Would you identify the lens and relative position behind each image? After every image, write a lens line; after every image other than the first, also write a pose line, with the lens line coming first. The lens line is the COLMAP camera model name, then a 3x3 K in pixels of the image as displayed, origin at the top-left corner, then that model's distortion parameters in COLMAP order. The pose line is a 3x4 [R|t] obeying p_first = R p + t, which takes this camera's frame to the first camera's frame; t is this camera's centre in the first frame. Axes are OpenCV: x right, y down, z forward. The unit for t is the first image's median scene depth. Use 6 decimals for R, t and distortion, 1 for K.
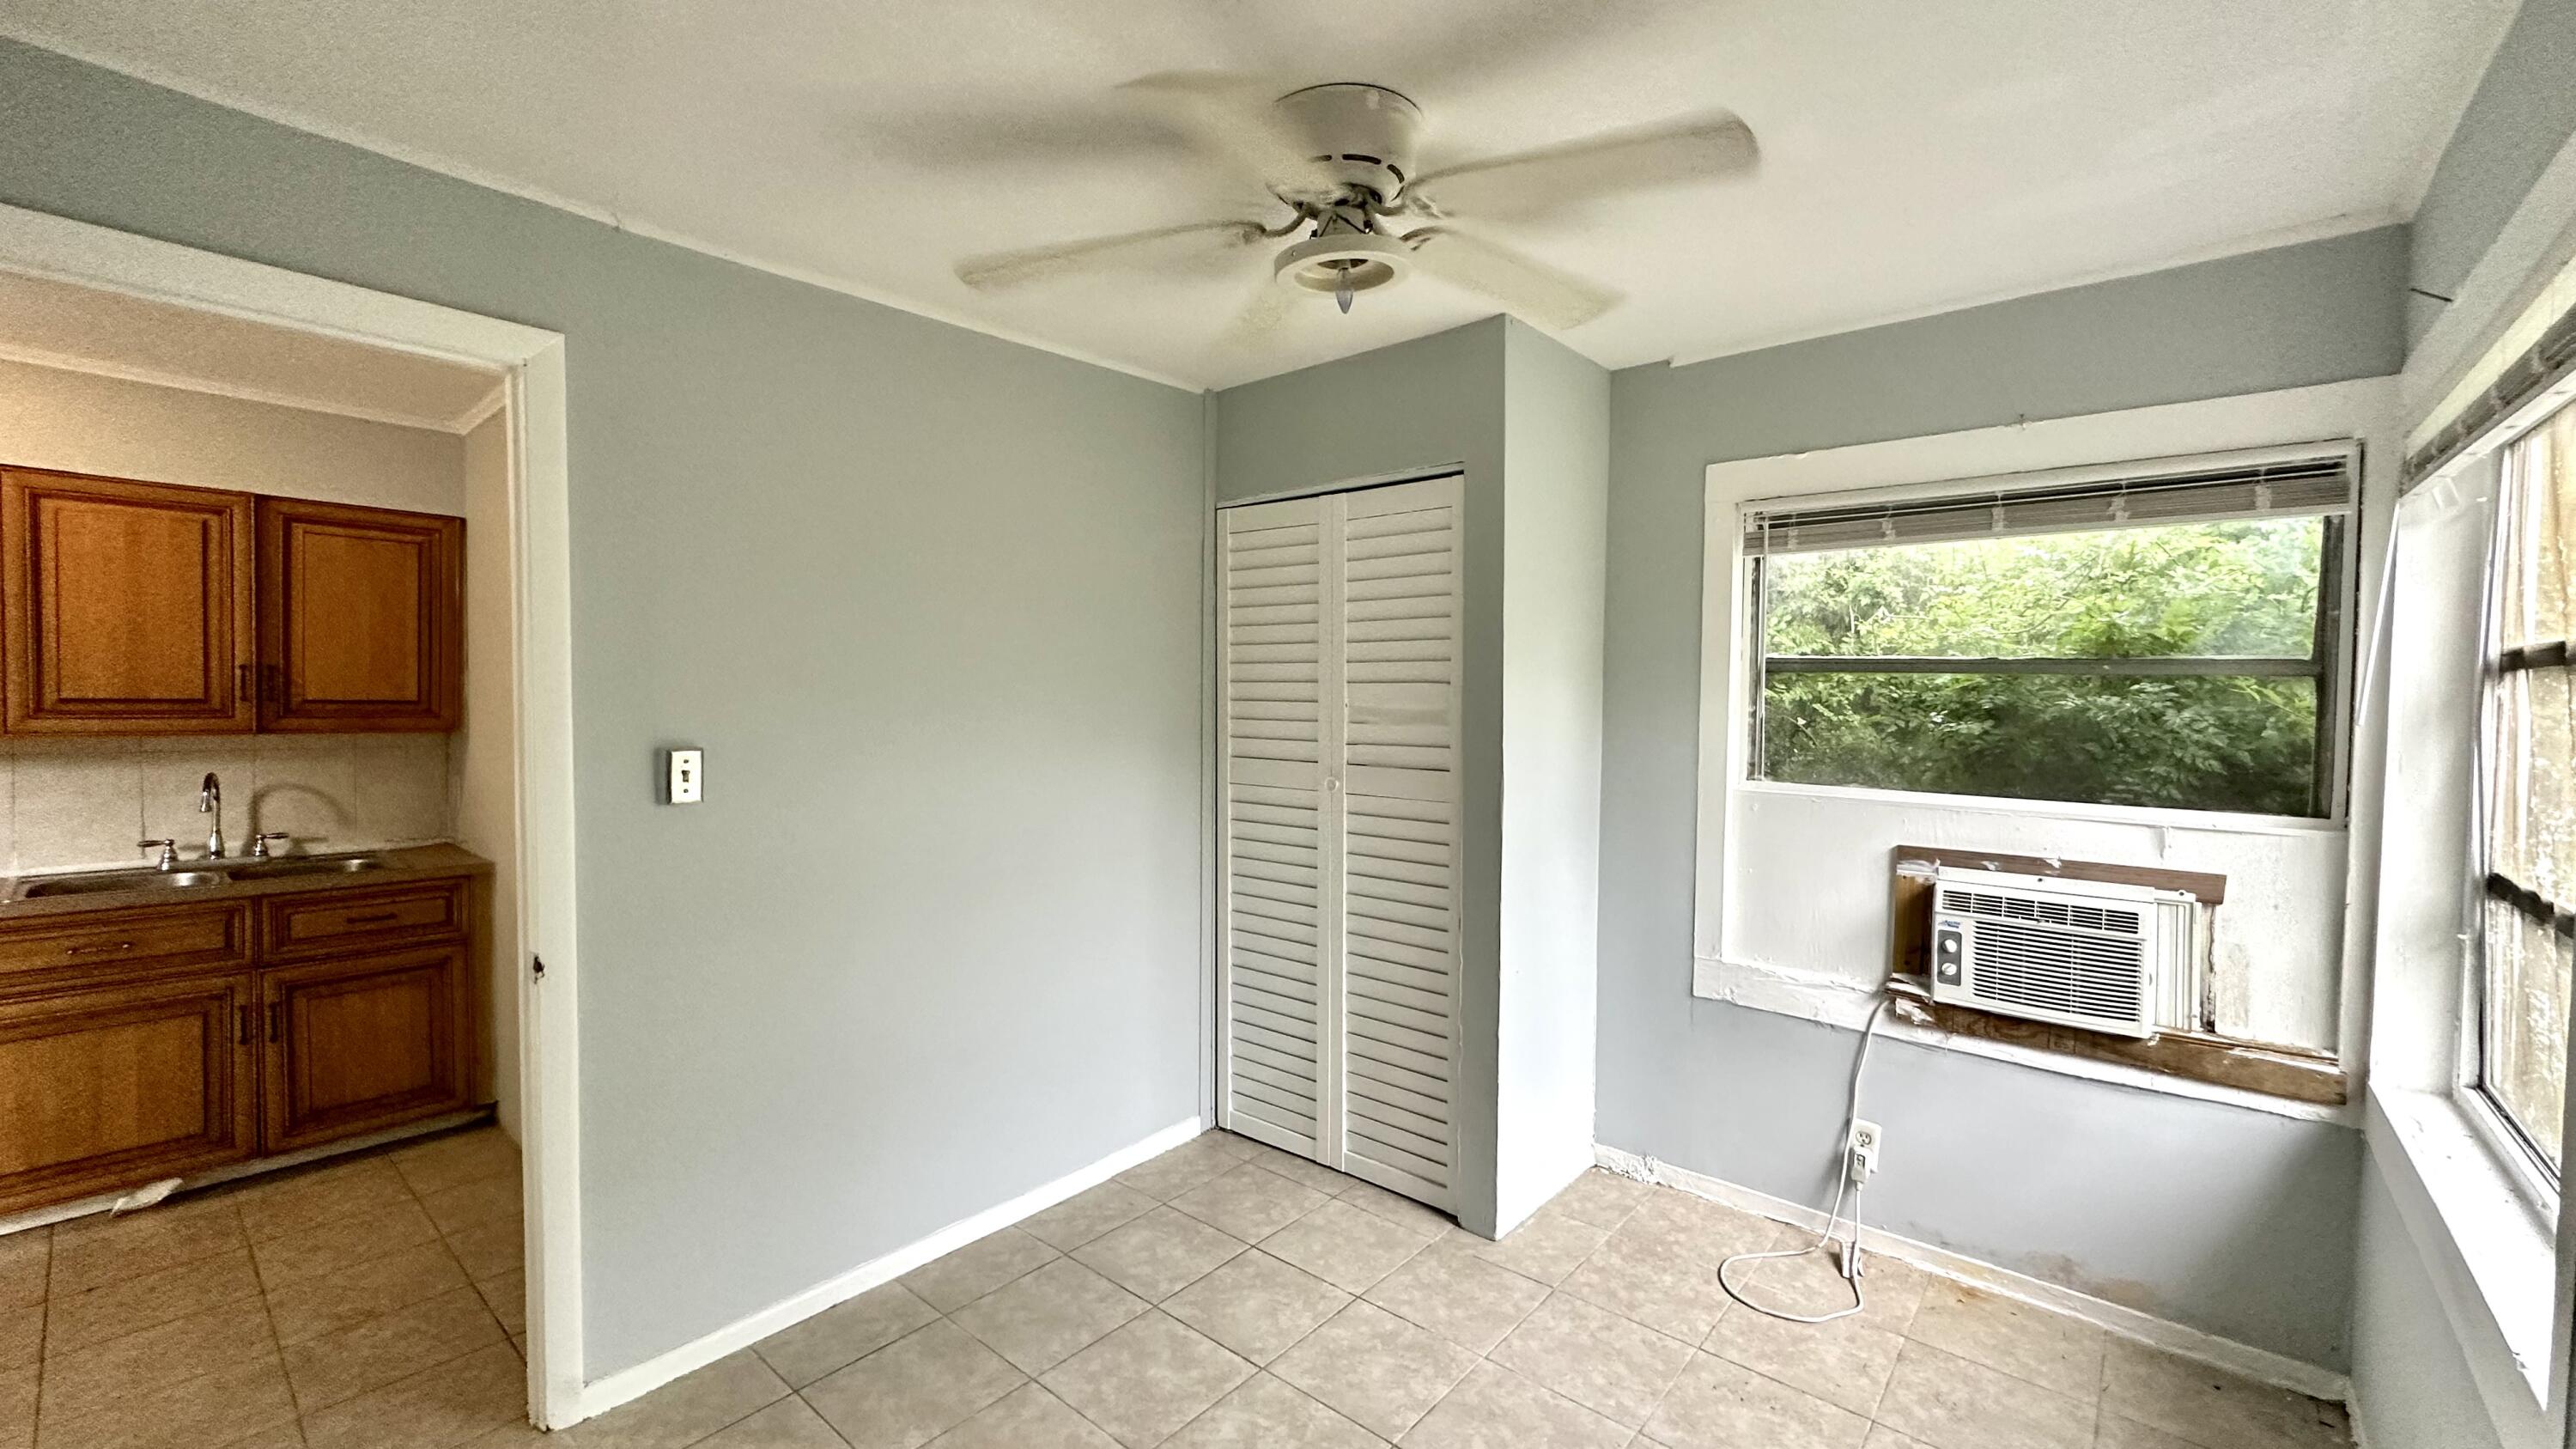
lens RADIAL K [[1027.7, 0, 1281.3], [0, 1027.7, 720.1], [0, 0, 1]] dist [0.000823, -0.000153]
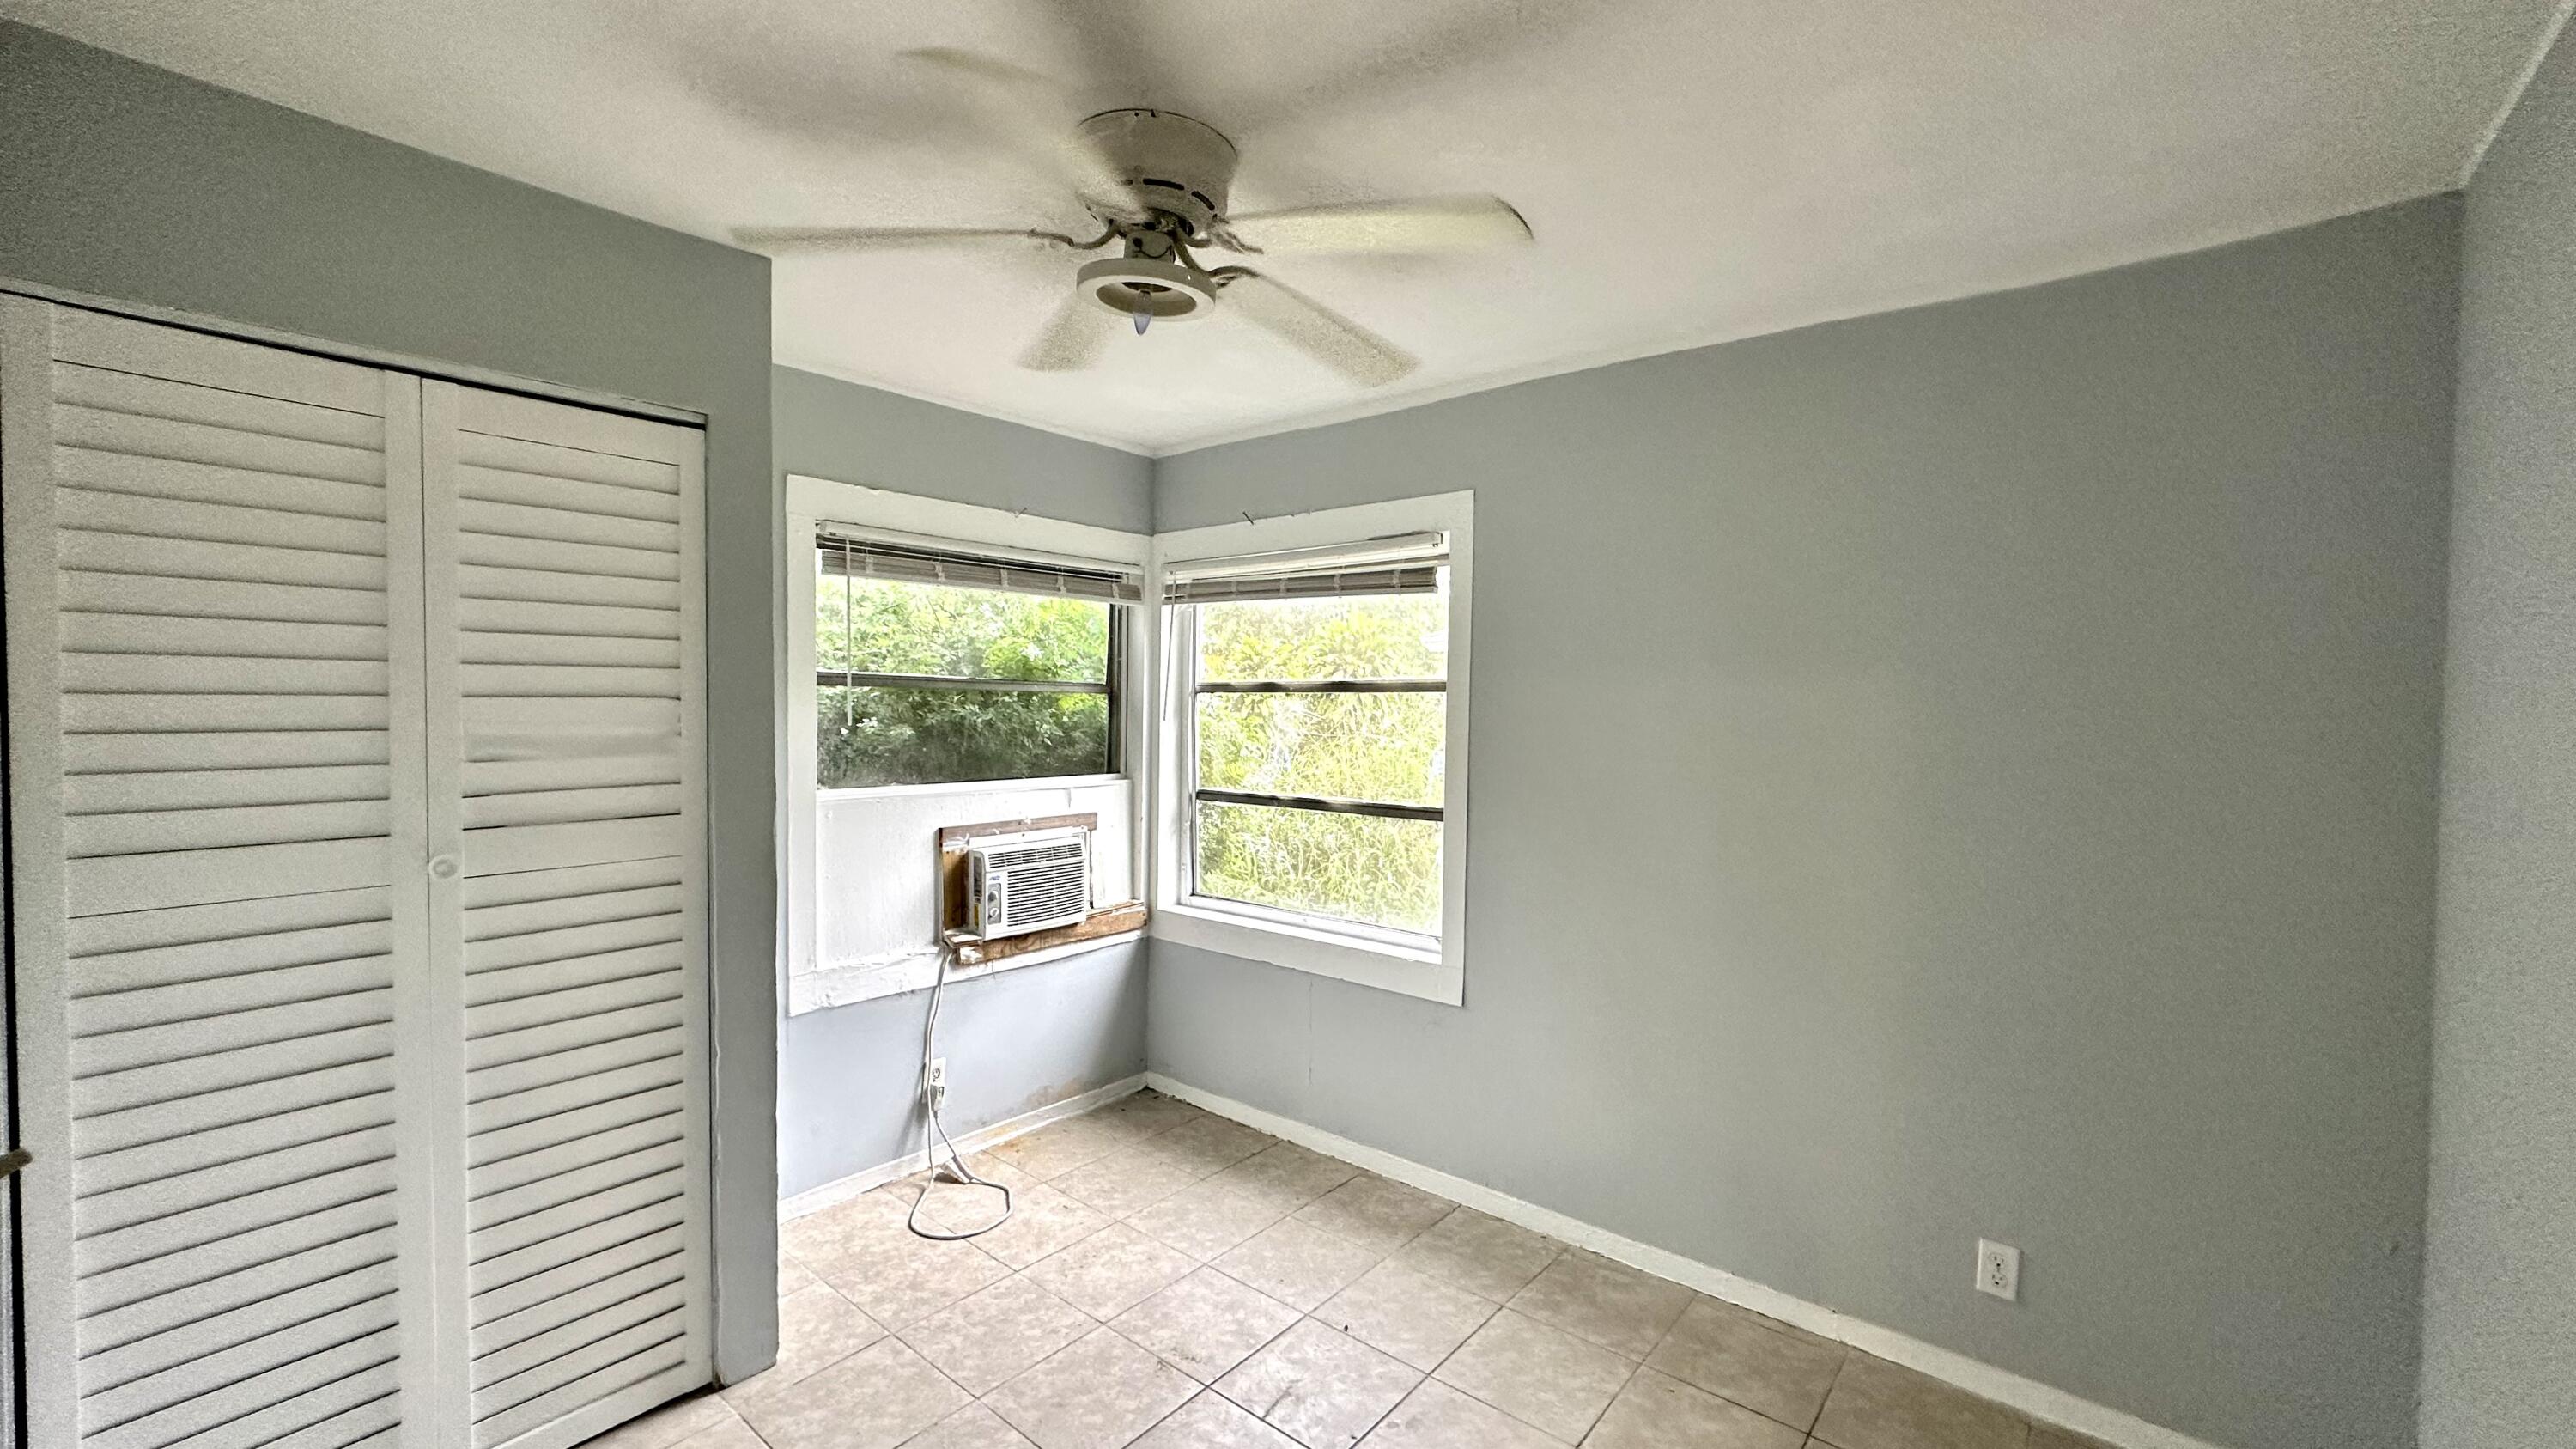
lens RADIAL K [[1027.7, 0, 1292.3], [0, 1027.7, 722.2], [0, 0, 1]] dist [0.000823, -0.000153]
pose [[-0.014725, -0.028307, 0.999491, -0.739322], [0.024817, 0.999281, 0.028667, -0.035113], [-0.999584, 0.025226, -0.014012, 0.686259]]
